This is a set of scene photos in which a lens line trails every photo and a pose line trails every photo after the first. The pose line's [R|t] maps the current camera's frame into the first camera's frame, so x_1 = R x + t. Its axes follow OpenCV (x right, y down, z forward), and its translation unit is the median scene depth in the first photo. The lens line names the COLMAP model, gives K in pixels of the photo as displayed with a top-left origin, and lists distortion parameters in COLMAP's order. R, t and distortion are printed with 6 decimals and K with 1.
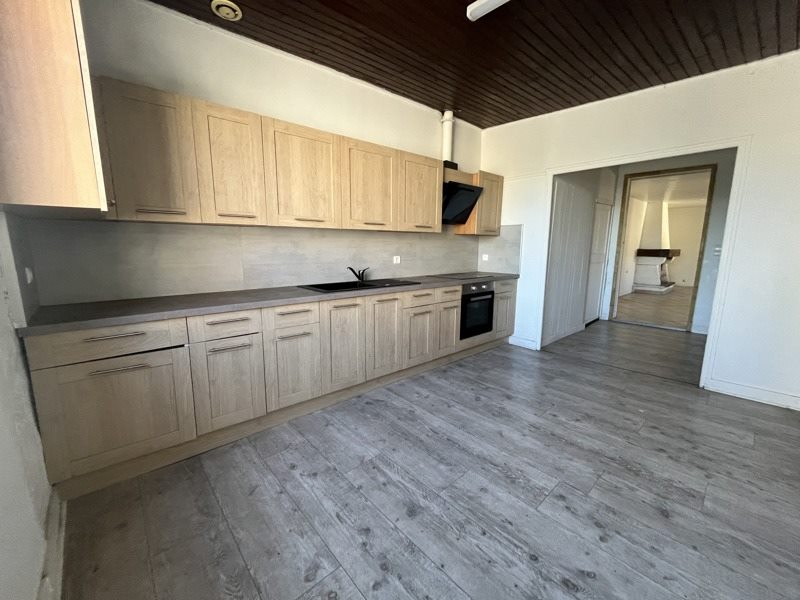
lens RADIAL K [[327.5, 0, 398.8], [0, 327.5, 301.3], [0, 0, 1]] dist [-0.000566, -0.000038]
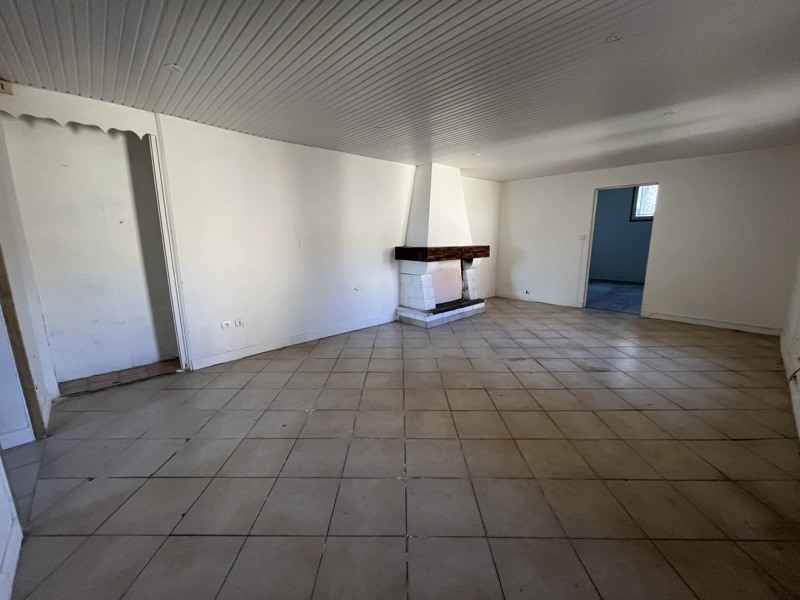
lens RADIAL K [[327.5, 0, 399.6], [0, 327.5, 299.1], [0, 0, 1]] dist [-0.000566, -0.000038]
pose [[0.999473, -0.018559, 0.026616, 0.726622], [0.017957, 0.999582, 0.022667, -0.082265], [-0.027025, -0.022177, 0.999389, 0.430536]]
